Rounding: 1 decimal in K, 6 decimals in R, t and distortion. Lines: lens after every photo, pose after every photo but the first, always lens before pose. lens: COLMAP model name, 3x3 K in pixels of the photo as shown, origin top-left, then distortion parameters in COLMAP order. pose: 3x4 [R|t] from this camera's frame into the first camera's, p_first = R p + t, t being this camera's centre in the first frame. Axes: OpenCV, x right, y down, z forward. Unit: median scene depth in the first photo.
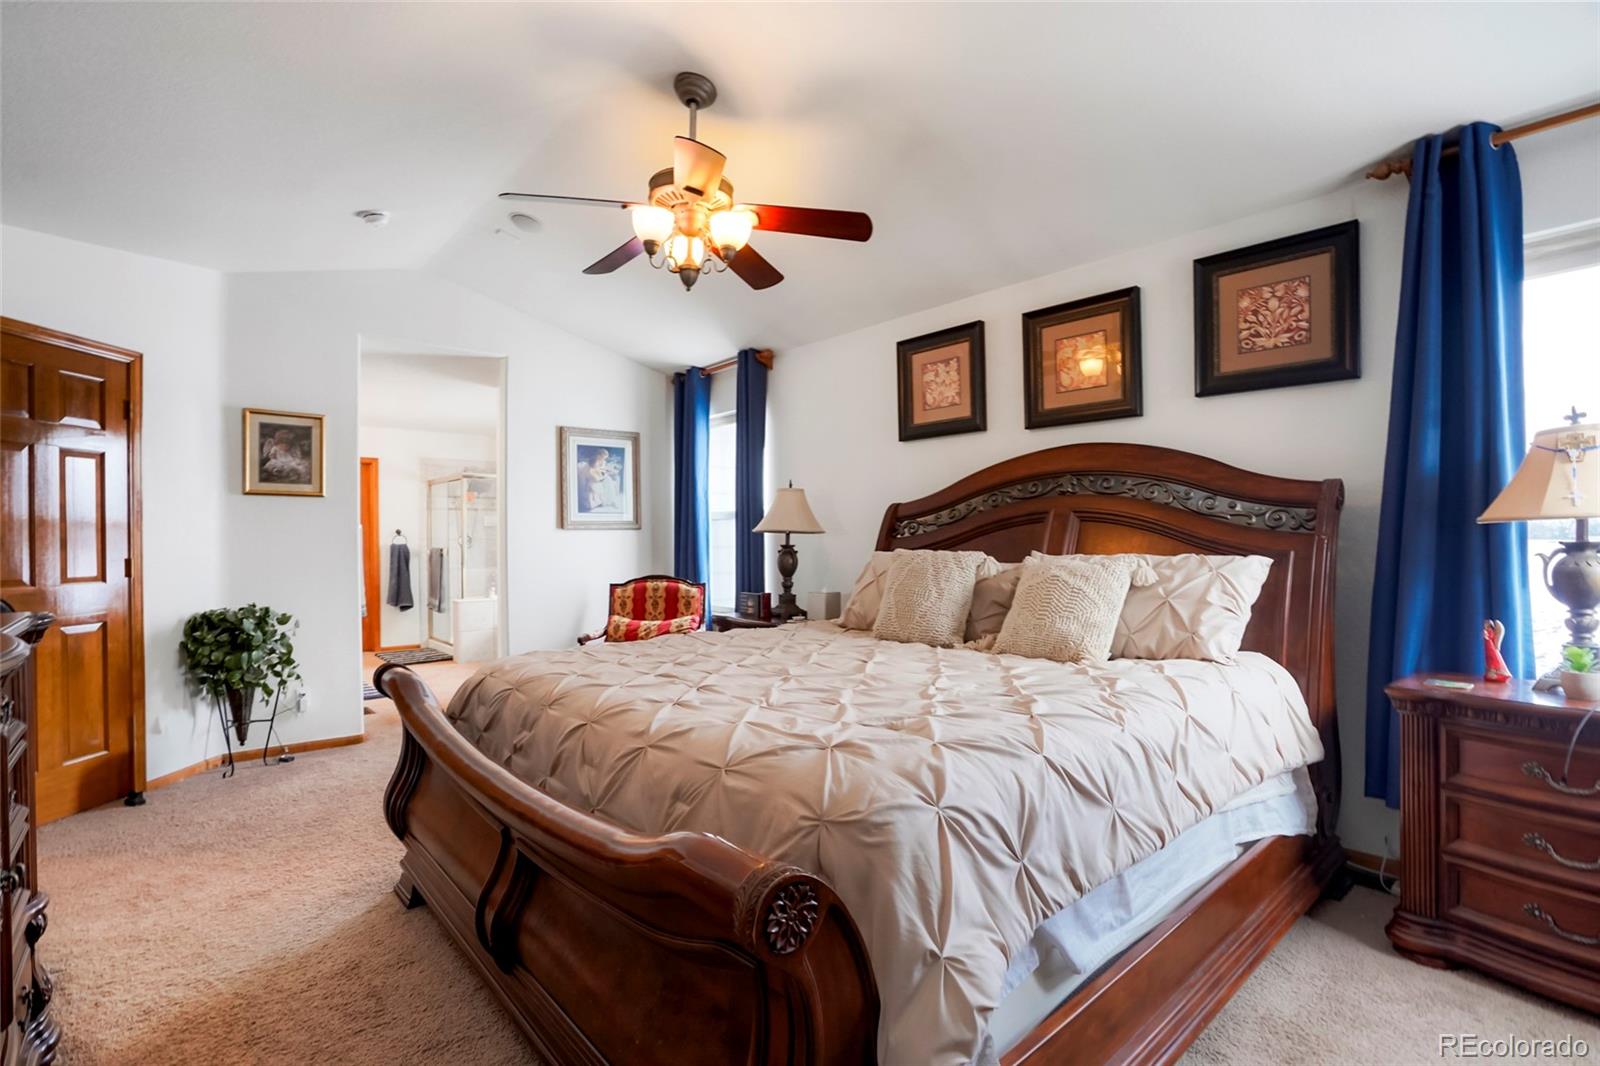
lens RADIAL K [[758.5, 0, 796.7], [0, 758.5, 523.8], [0, 0, 1]] dist [-0.055514, 0.026481]
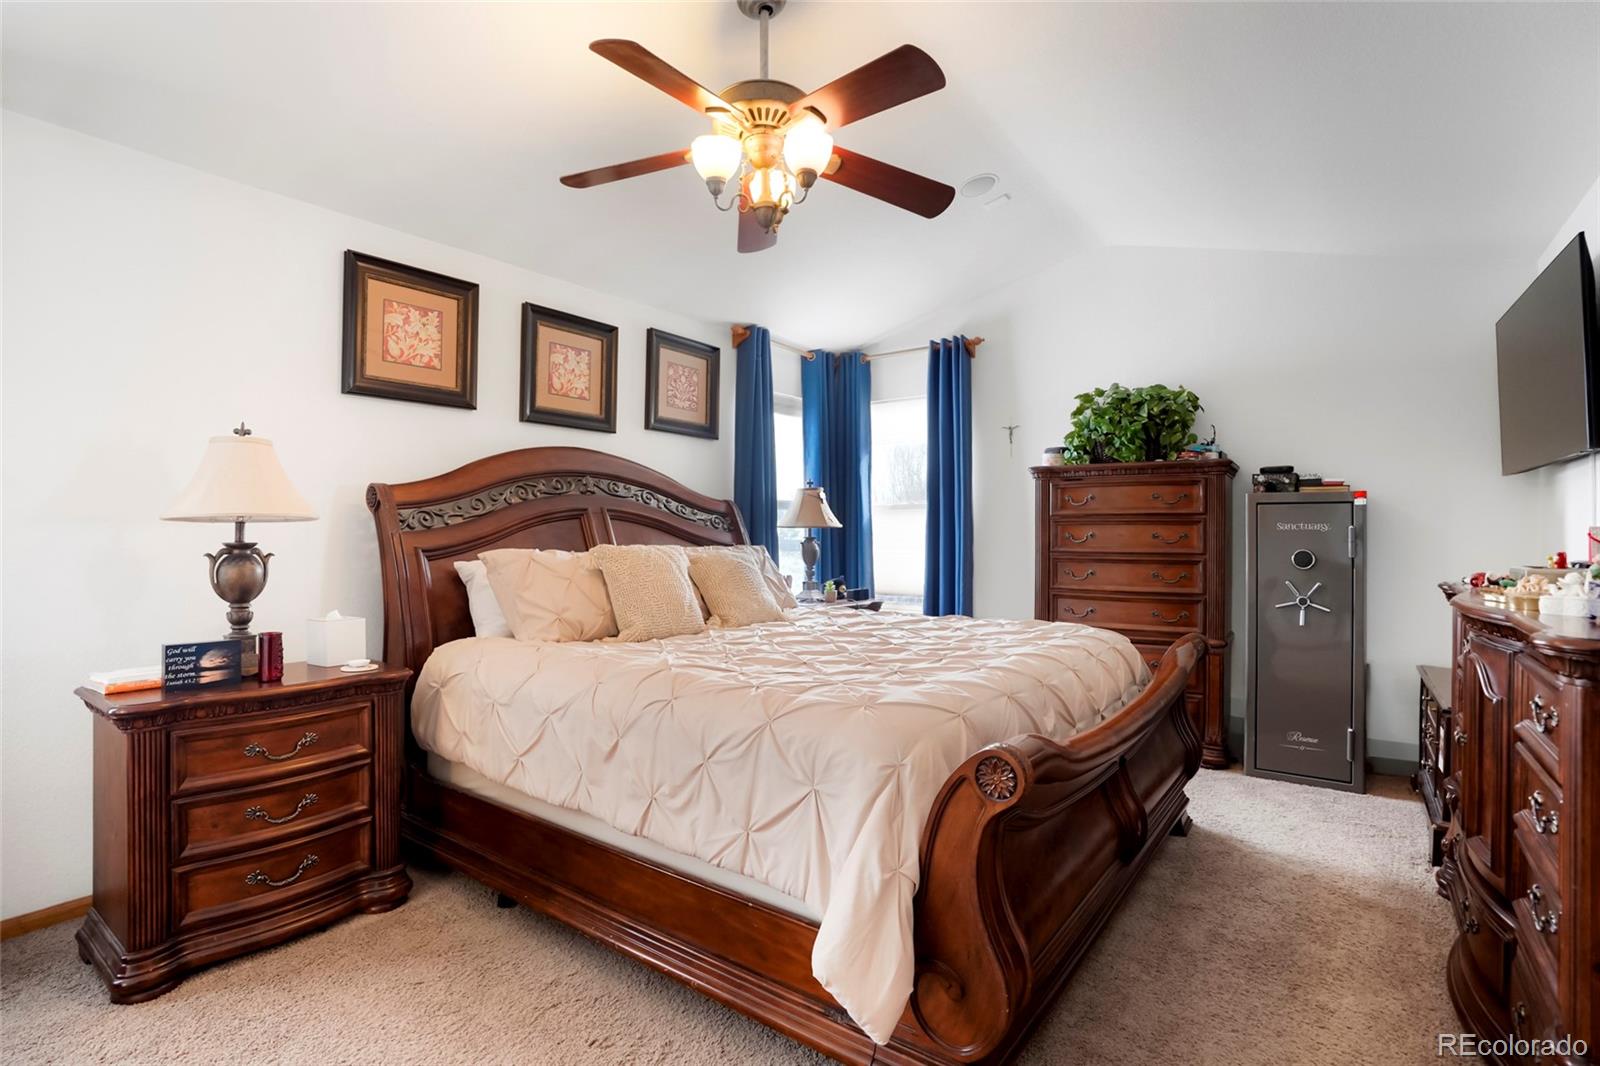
lens RADIAL K [[790.3, 0, 800.0], [0, 790.3, 533.0], [0, 0, 1]] dist [-0.018720, 0.001421]
pose [[-0.217836, 0.008863, 0.975945, -0.761383], [-0.017780, 0.999757, -0.013048, 0.024745], [-0.975823, -0.020195, -0.217625, 0.873972]]
